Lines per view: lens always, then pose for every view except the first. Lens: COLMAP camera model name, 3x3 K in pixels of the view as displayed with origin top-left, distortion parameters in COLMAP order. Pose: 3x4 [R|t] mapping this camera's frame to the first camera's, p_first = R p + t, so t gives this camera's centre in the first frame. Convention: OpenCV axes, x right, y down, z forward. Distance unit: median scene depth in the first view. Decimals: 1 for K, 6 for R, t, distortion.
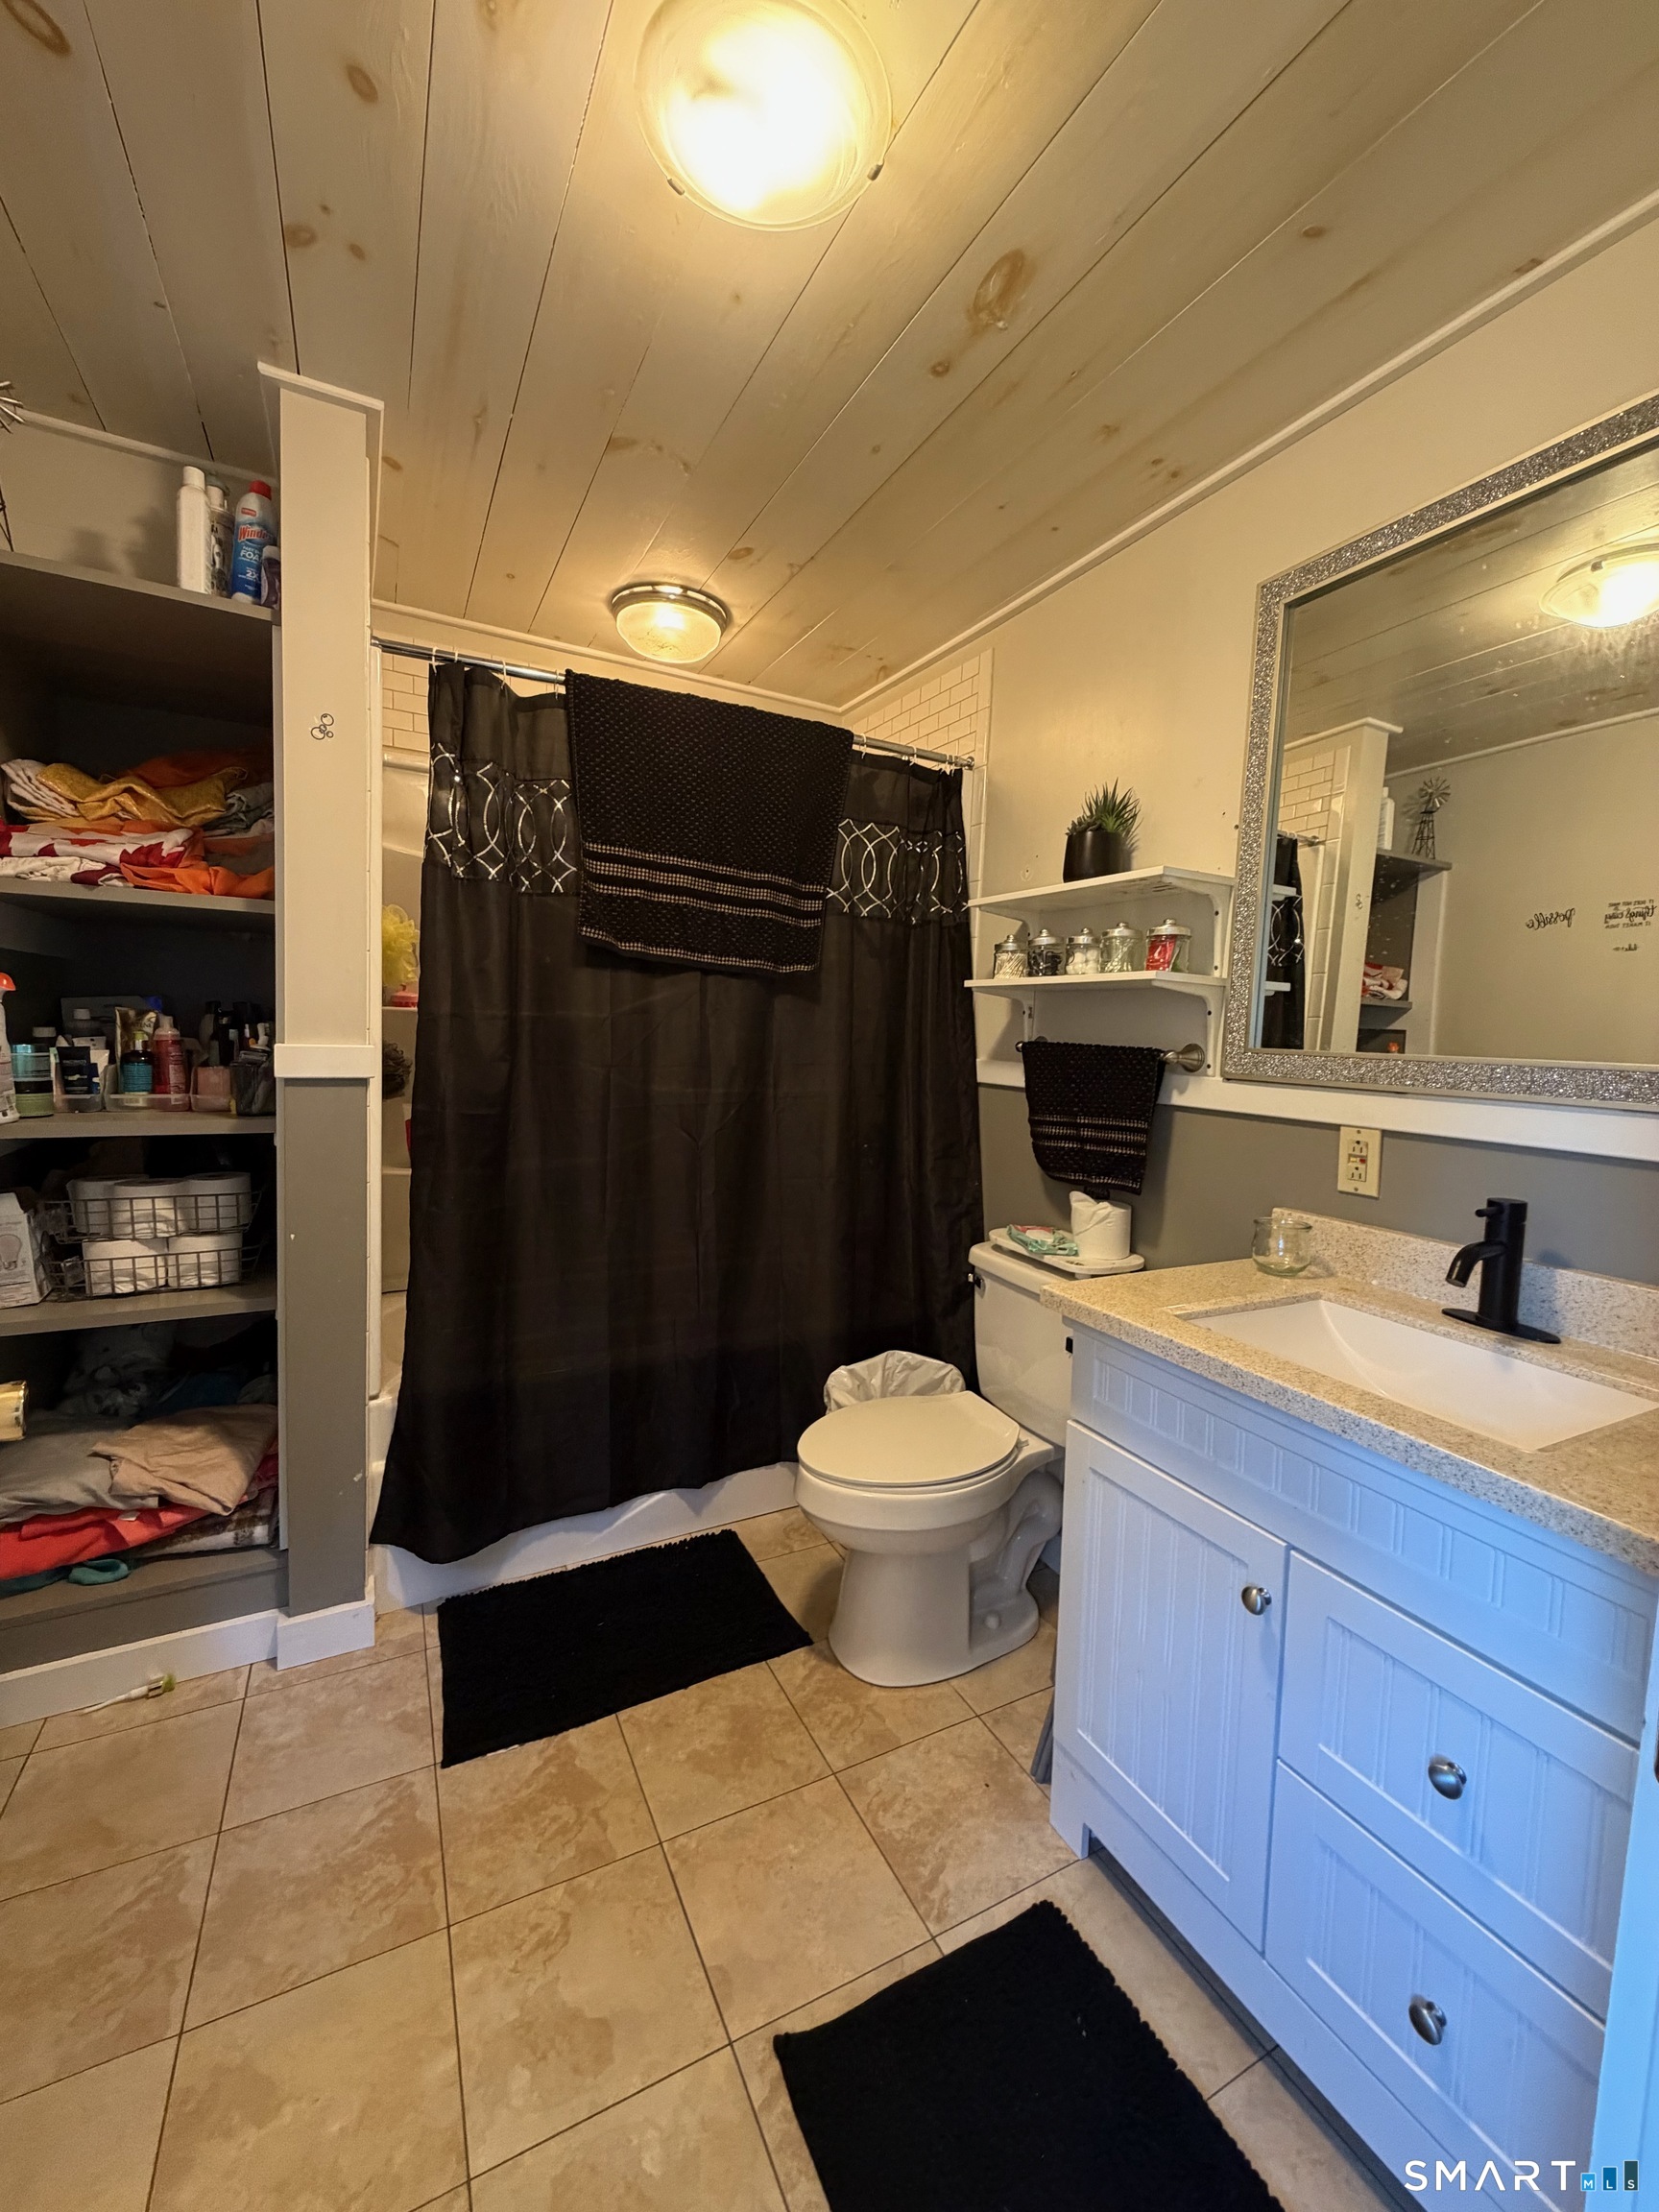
lens RADIAL K [[882.3, 0, 830.7], [0, 882.3, 1096.8], [0, 0, 1]] dist [0.001004, 0.000109]
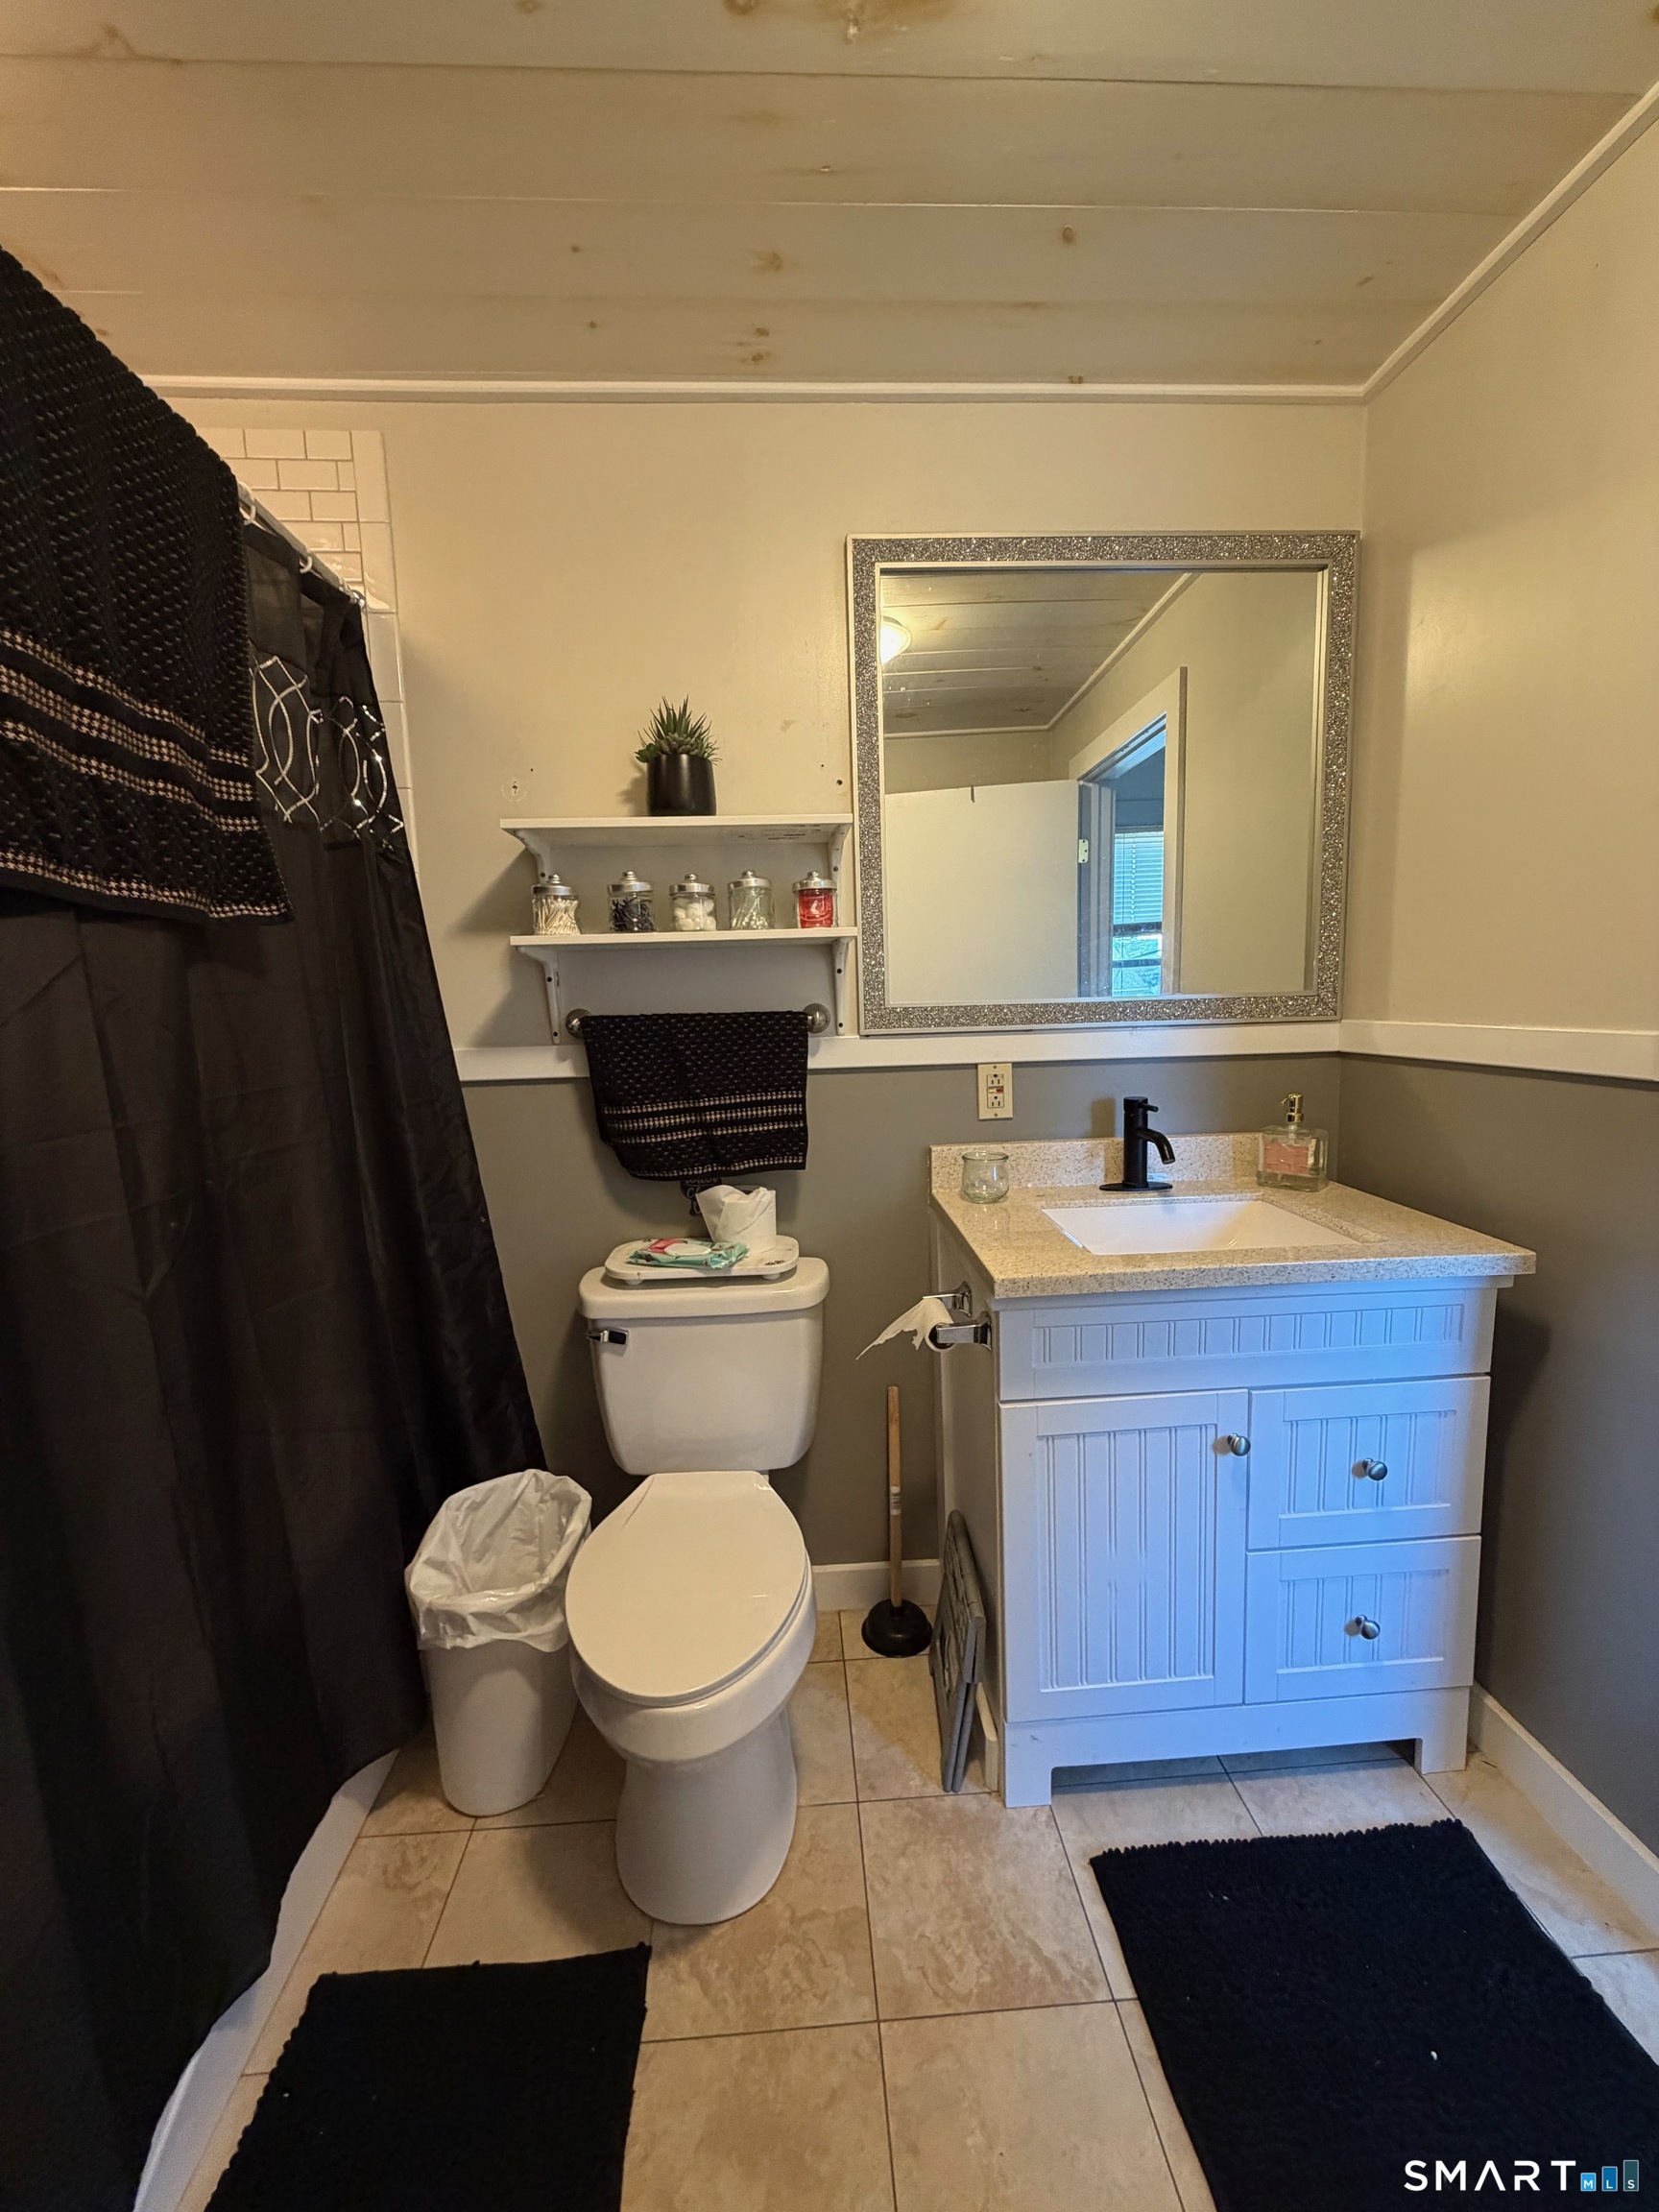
lens RADIAL K [[882.3, 0, 830.7], [0, 882.3, 1096.8], [0, 0, 1]] dist [0.001004, 0.000109]
pose [[0.409111, -0.158013, 0.898699, -0.483557], [0.114116, 0.986020, 0.121417, -0.076949], [-0.905321, 0.052883, 0.421424, 0.598134]]
